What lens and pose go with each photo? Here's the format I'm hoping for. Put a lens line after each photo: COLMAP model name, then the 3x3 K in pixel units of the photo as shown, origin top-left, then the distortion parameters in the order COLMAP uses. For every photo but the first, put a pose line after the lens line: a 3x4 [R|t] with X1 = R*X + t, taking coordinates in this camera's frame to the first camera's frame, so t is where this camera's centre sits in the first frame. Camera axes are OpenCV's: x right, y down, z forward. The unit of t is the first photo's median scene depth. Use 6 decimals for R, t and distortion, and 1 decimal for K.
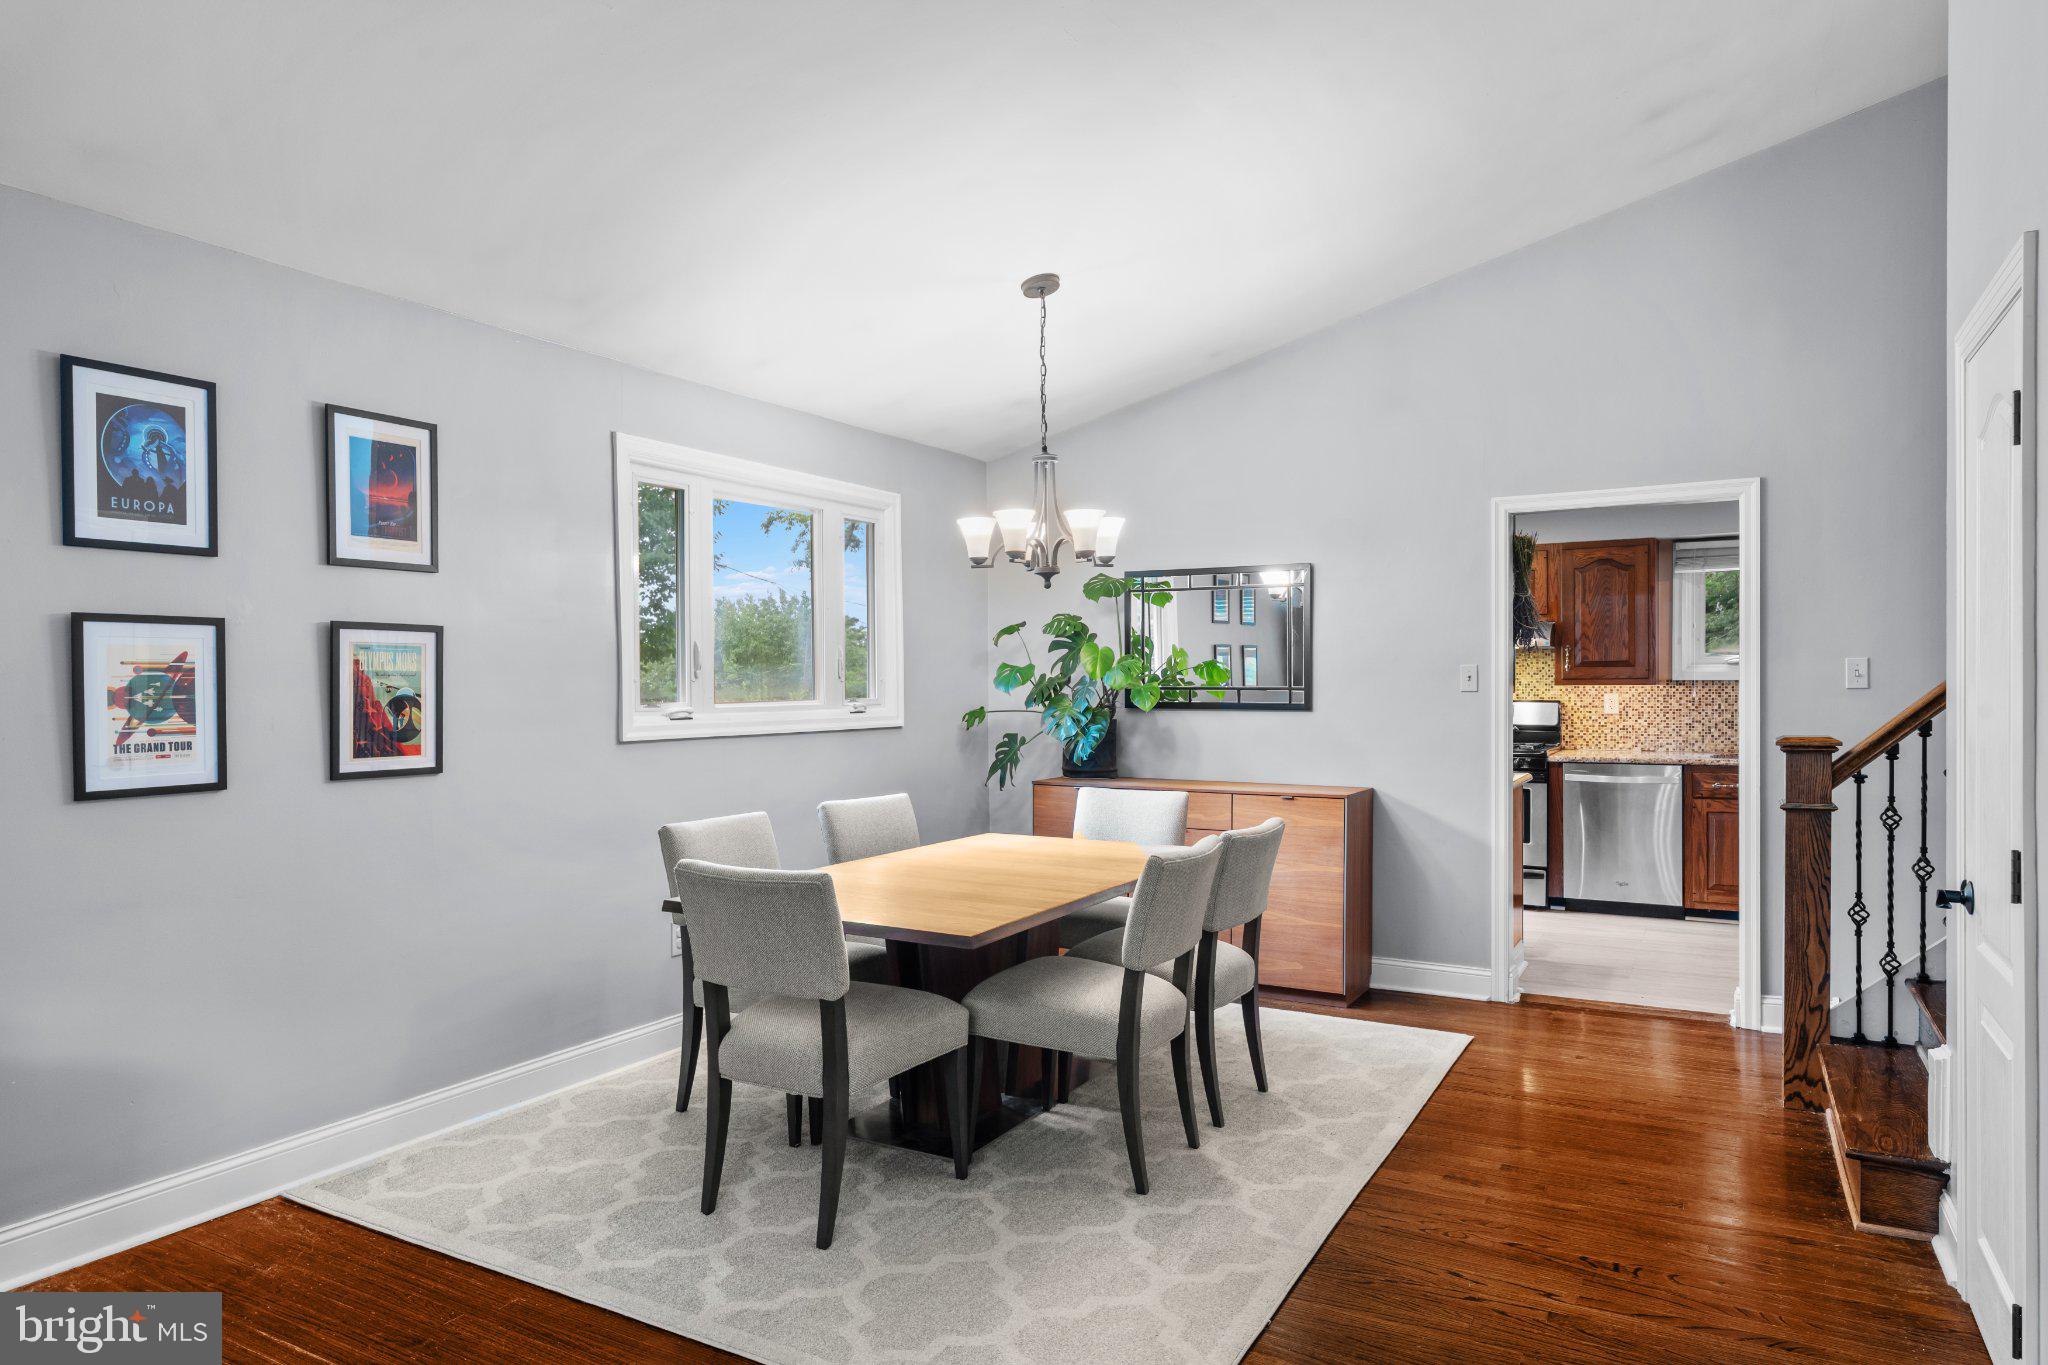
lens RADIAL K [[1250.8, 0, 1014.3], [0, 1250.8, 702.1], [0, 0, 1]] dist [0.002232, 0.002358]
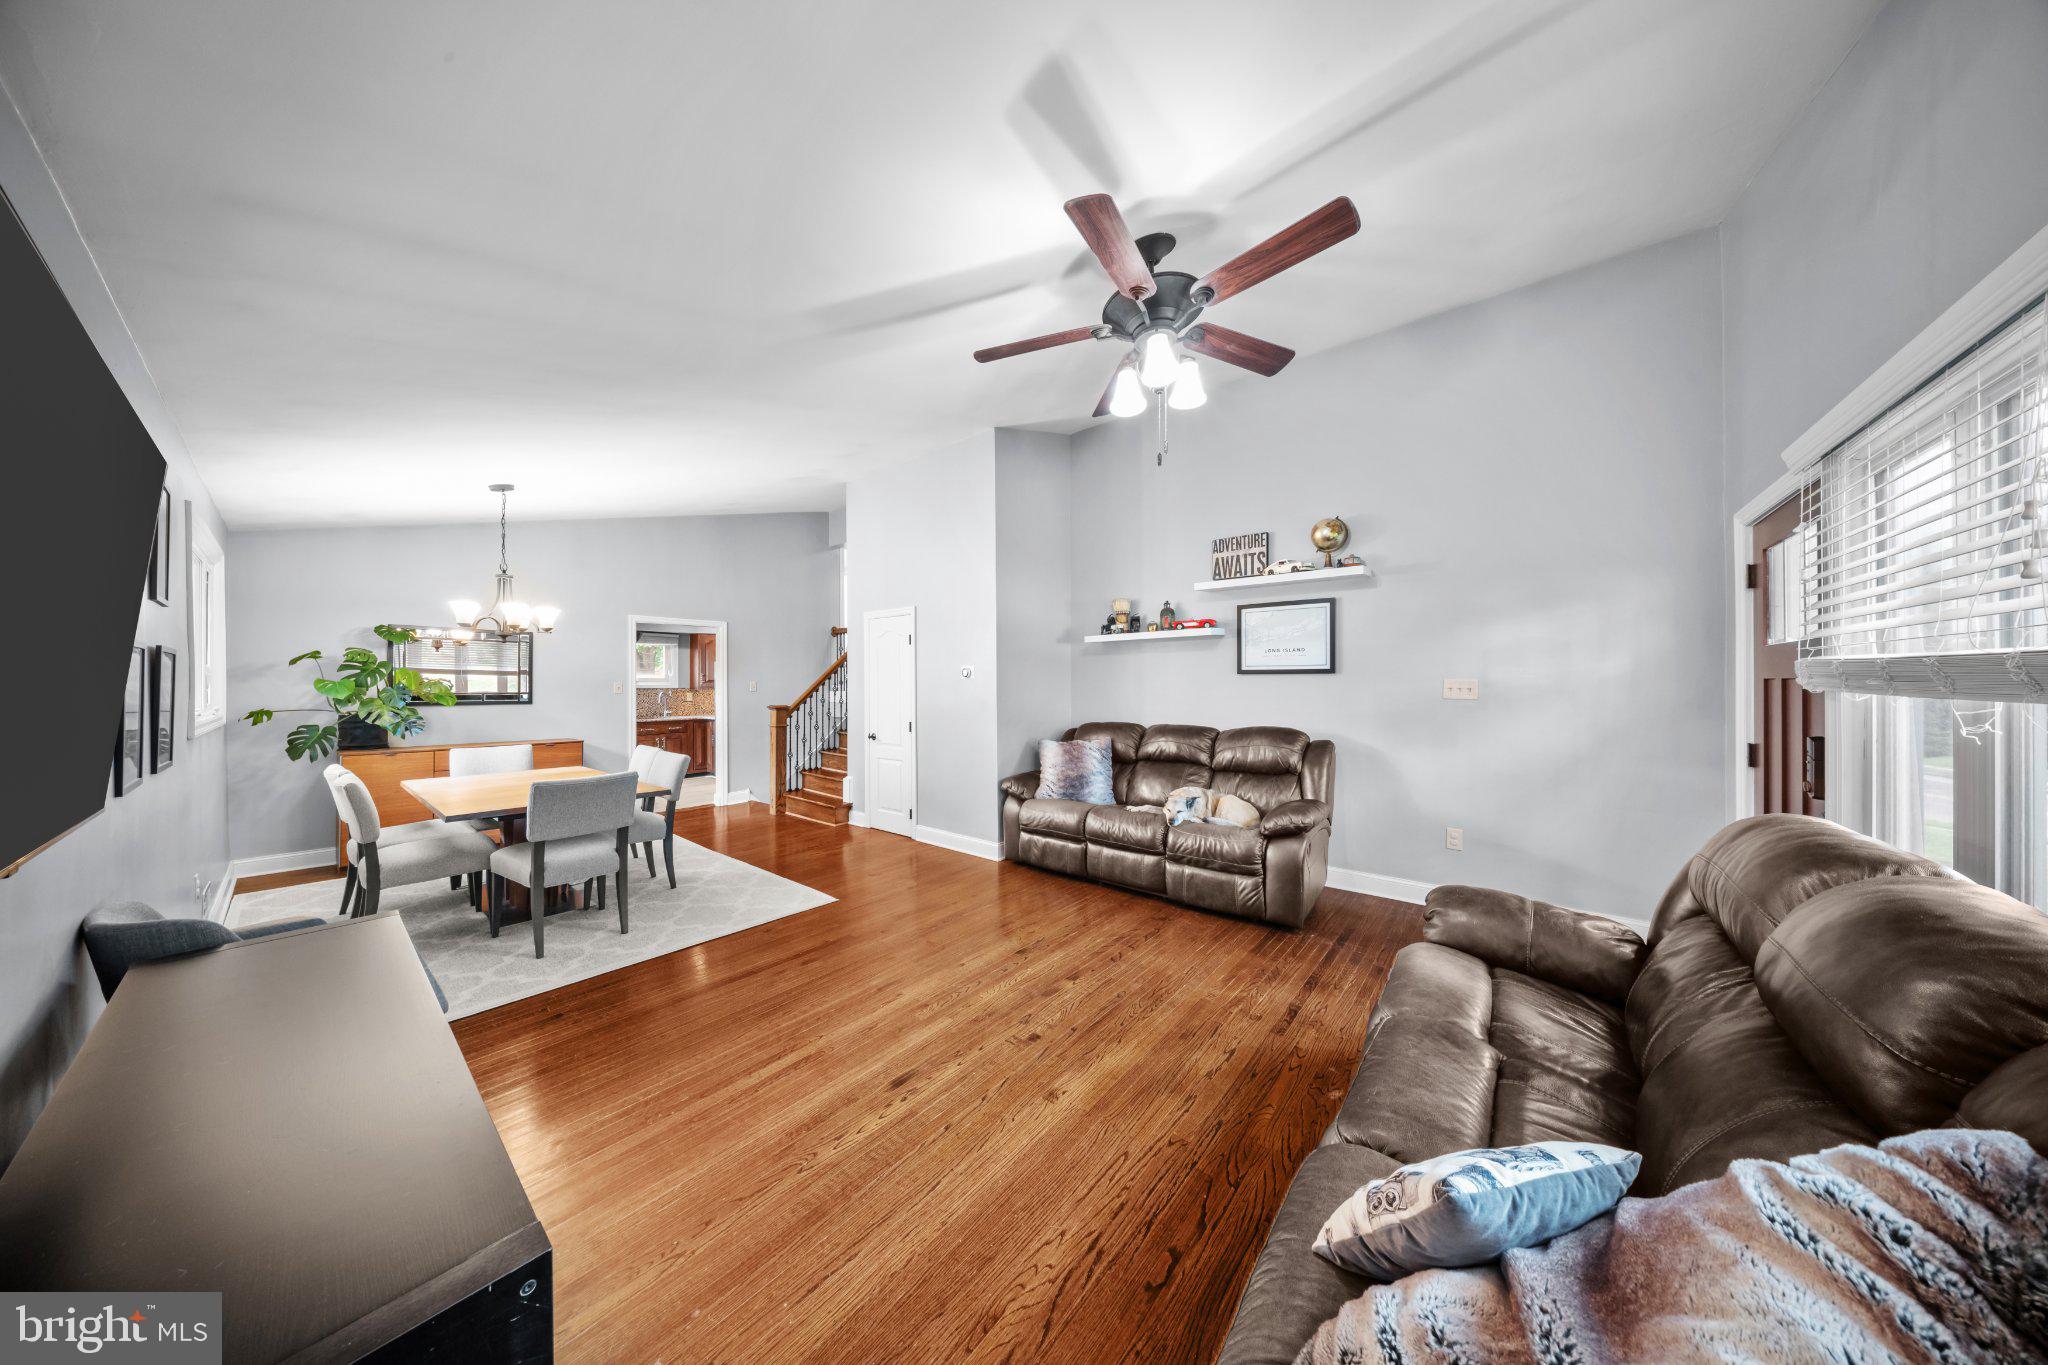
lens RADIAL K [[597.0, 0, 1035.8], [0, 597.0, 681.2], [0, 0, 1]] dist [-0.008156, 0.000095]
pose [[0.163685, 0.008933, 0.986472, -0.871182], [0.017190, 0.999781, -0.011906, -0.006413], [-0.986363, 0.018906, 0.163496, 0.042228]]
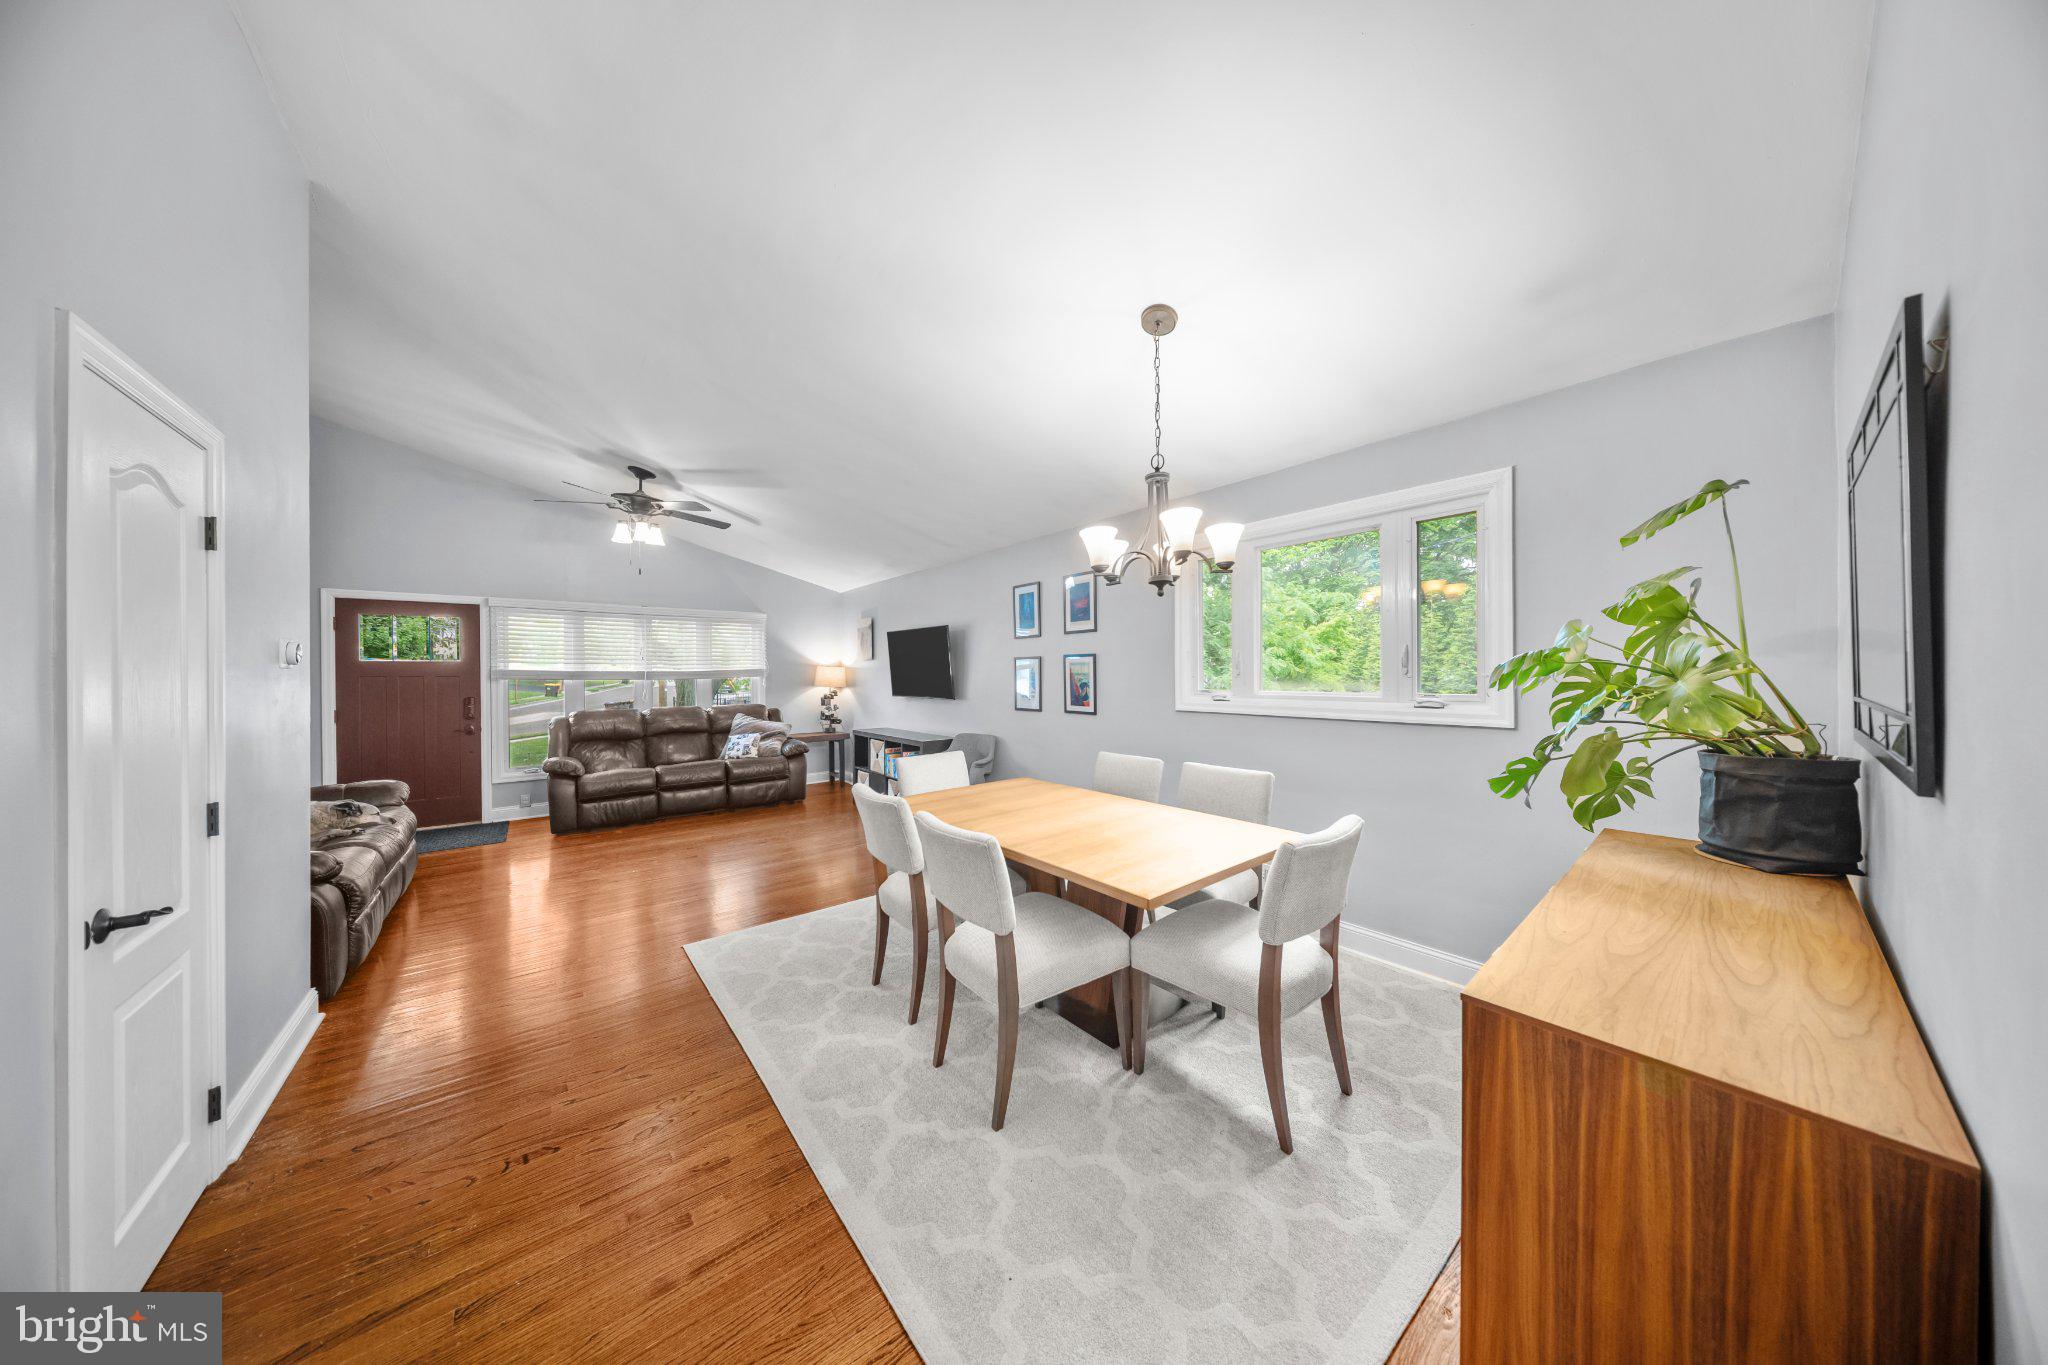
lens RADIAL K [[597.0, 0, 1036.5], [0, 597.0, 676.4], [0, 0, 1]] dist [-0.008156, 0.000095]
pose [[-0.339422, 0.010204, -0.940579, 0.639037], [-0.005060, 0.999907, 0.012674, -0.030157], [0.940621, 0.009061, -0.339339, 1.249949]]
